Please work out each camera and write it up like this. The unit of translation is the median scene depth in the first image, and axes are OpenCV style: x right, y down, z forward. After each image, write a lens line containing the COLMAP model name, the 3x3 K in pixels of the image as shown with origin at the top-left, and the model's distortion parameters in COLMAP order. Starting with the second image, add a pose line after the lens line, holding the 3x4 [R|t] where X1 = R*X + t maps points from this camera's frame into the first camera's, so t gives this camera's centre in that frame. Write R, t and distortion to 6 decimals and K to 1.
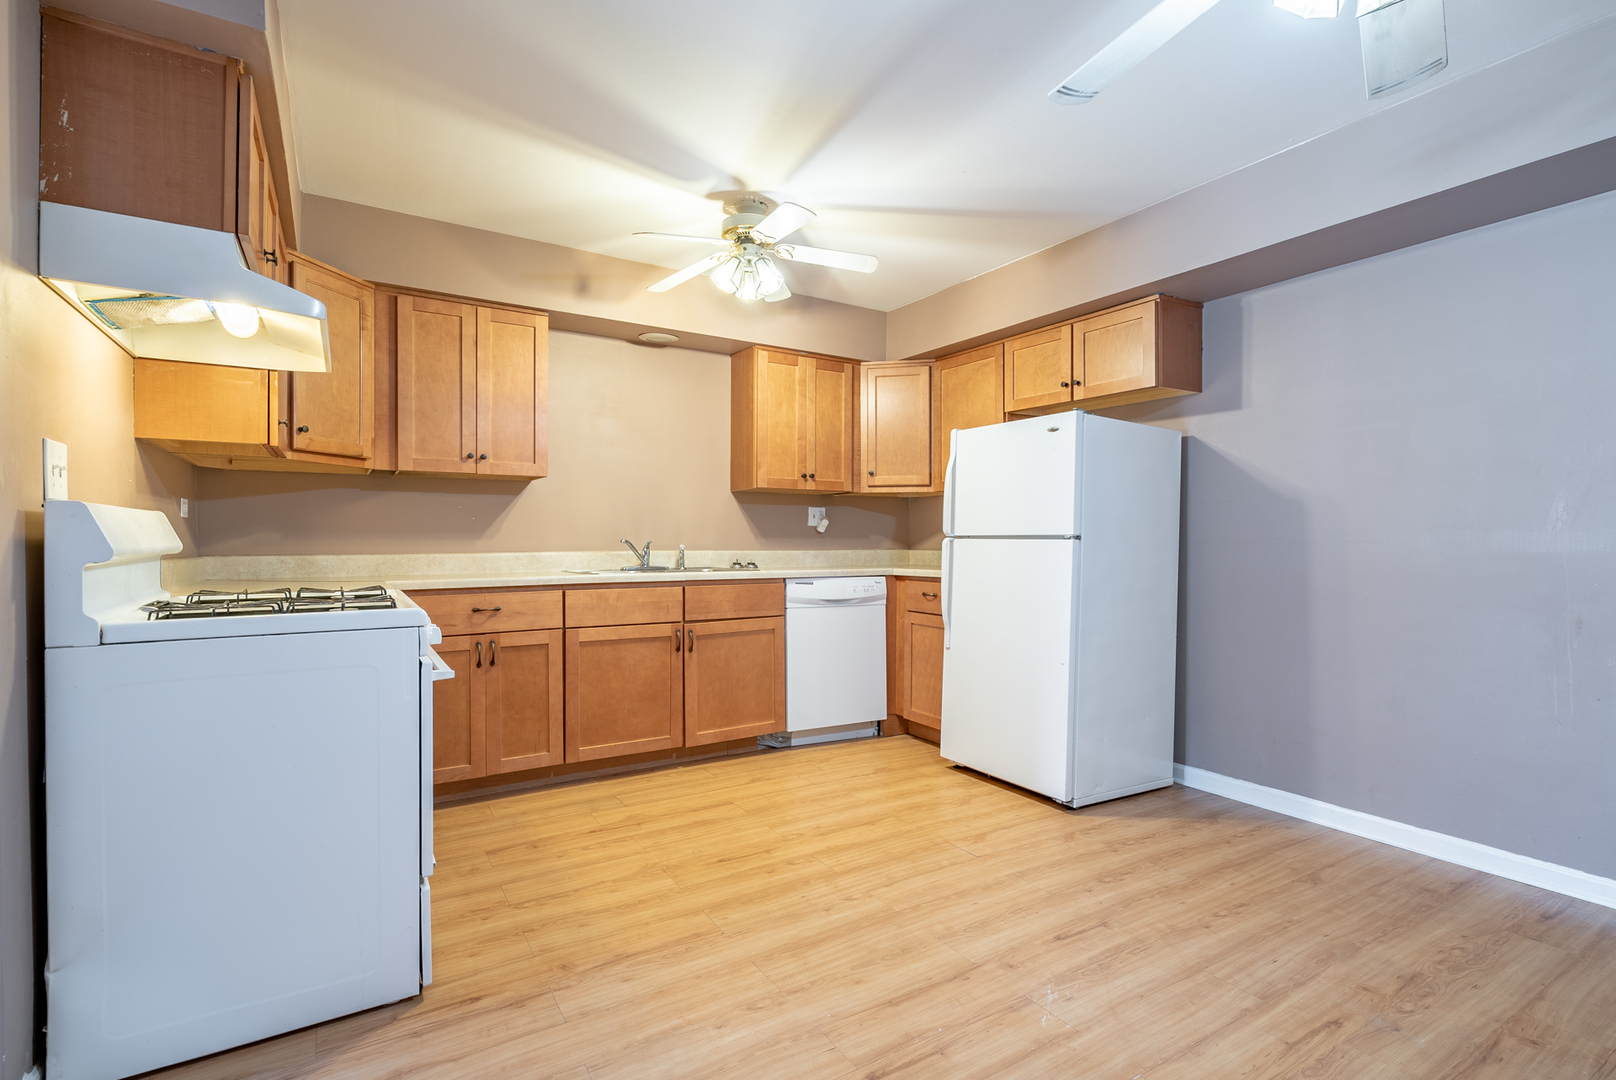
lens RADIAL K [[730.5, 0, 815.6], [0, 730.5, 535.4], [0, 0, 1]] dist [-0.000620, 0.000478]
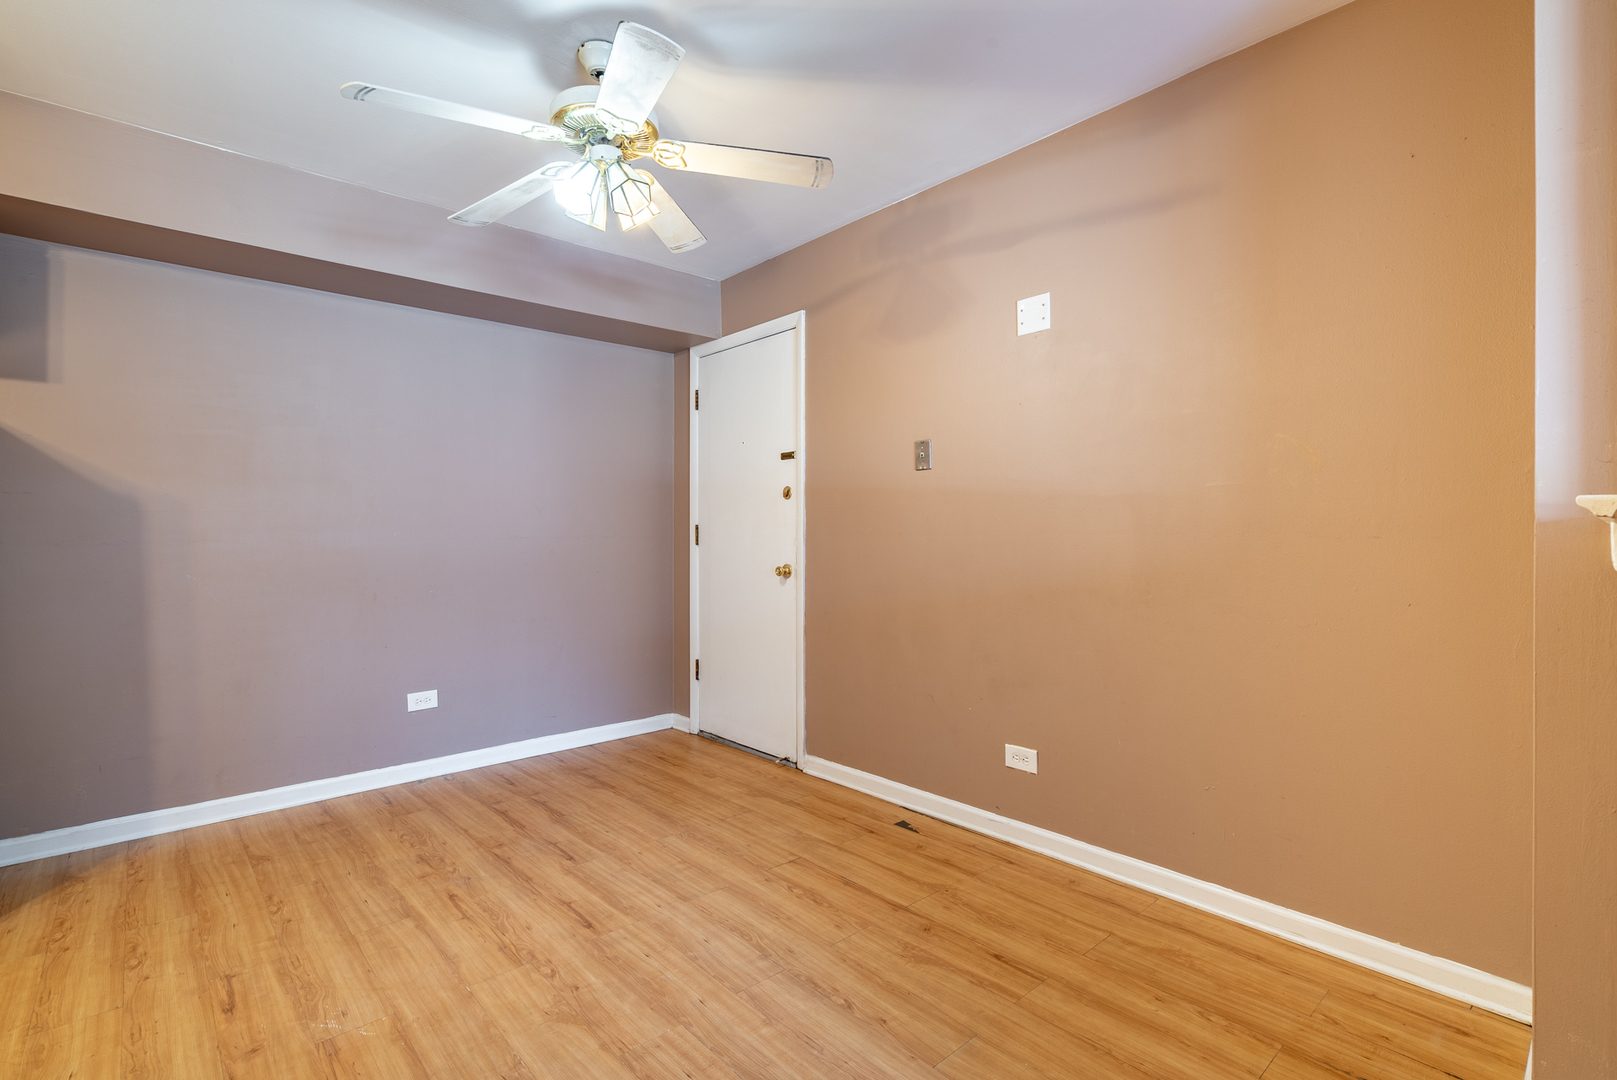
lens RADIAL K [[781.0, 0, 778.7], [0, 781.0, 547.7], [0, 0, 1]] dist [-0.002701, 0.000384]
pose [[-0.148805, -0.017130, 0.988718, -0.378344], [-0.001986, 0.999853, 0.017024, -0.002879], [-0.988865, 0.000570, -0.148818, 0.289745]]
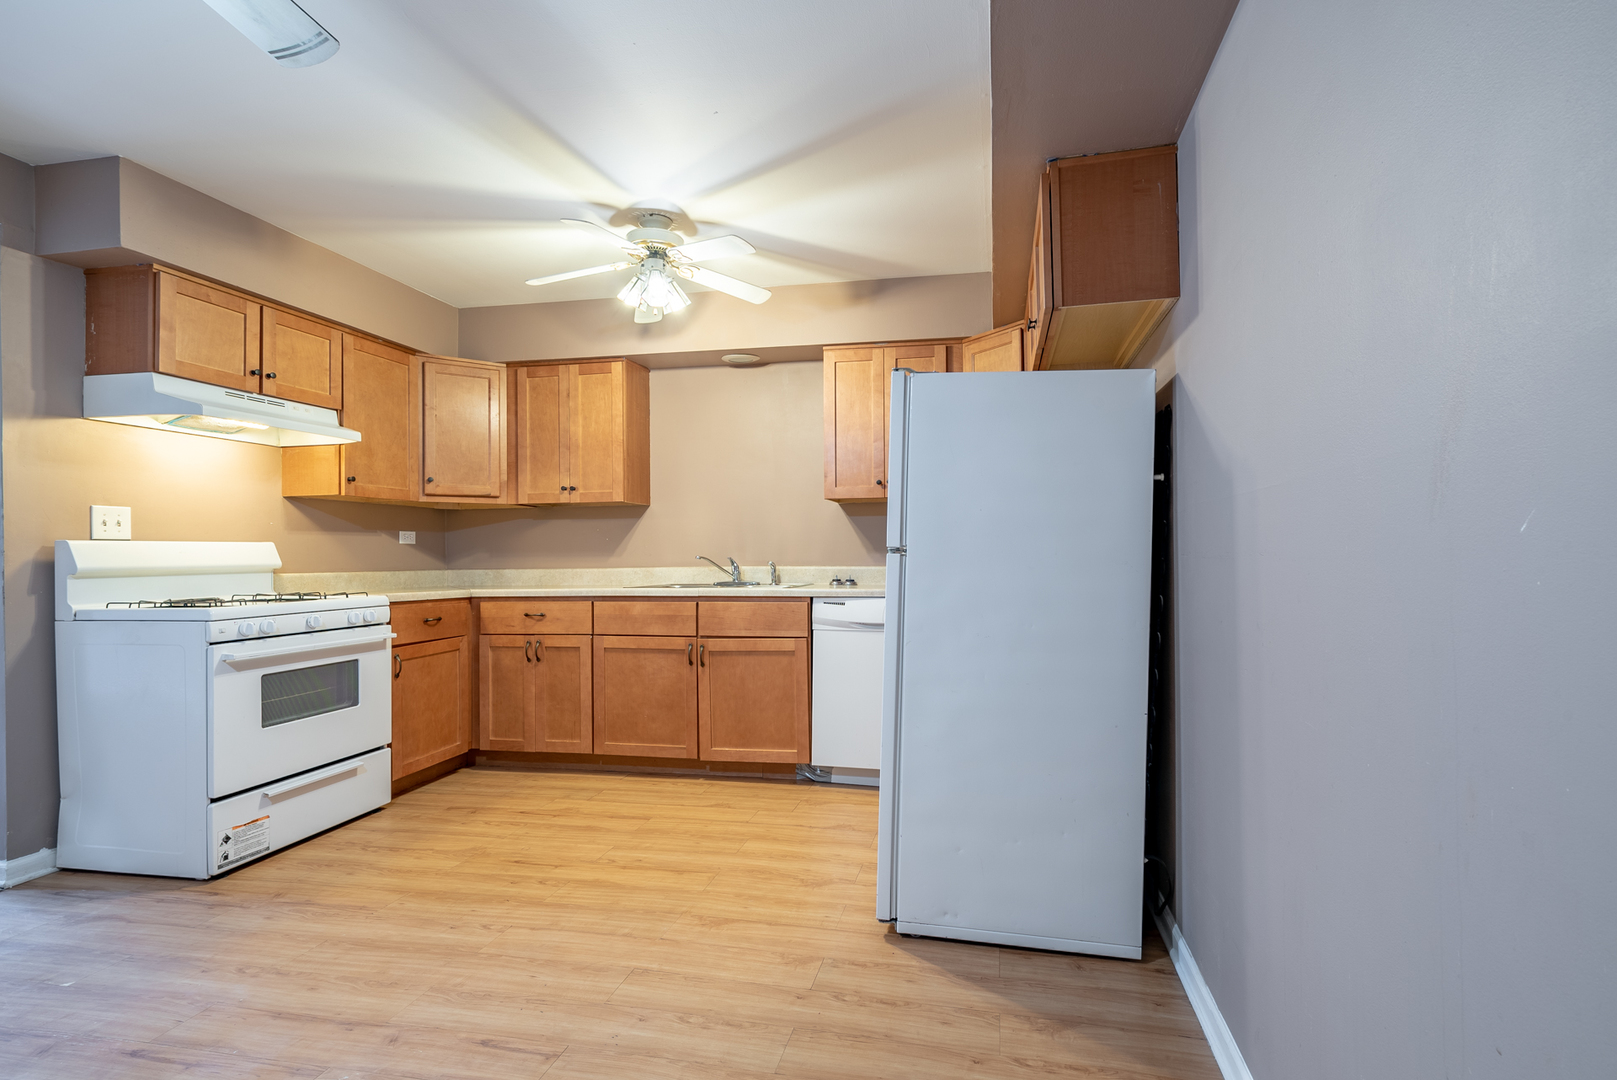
lens RADIAL K [[736.7, 0, 805.7], [0, 736.7, 545.7], [0, 0, 1]] dist [-0.000935, 0.000236]
pose [[0.753633, -0.015769, -0.657106, 0.670602], [0.013232, 0.999874, -0.008820, 0.002812], [0.657162, -0.002048, 0.753747, 0.355763]]
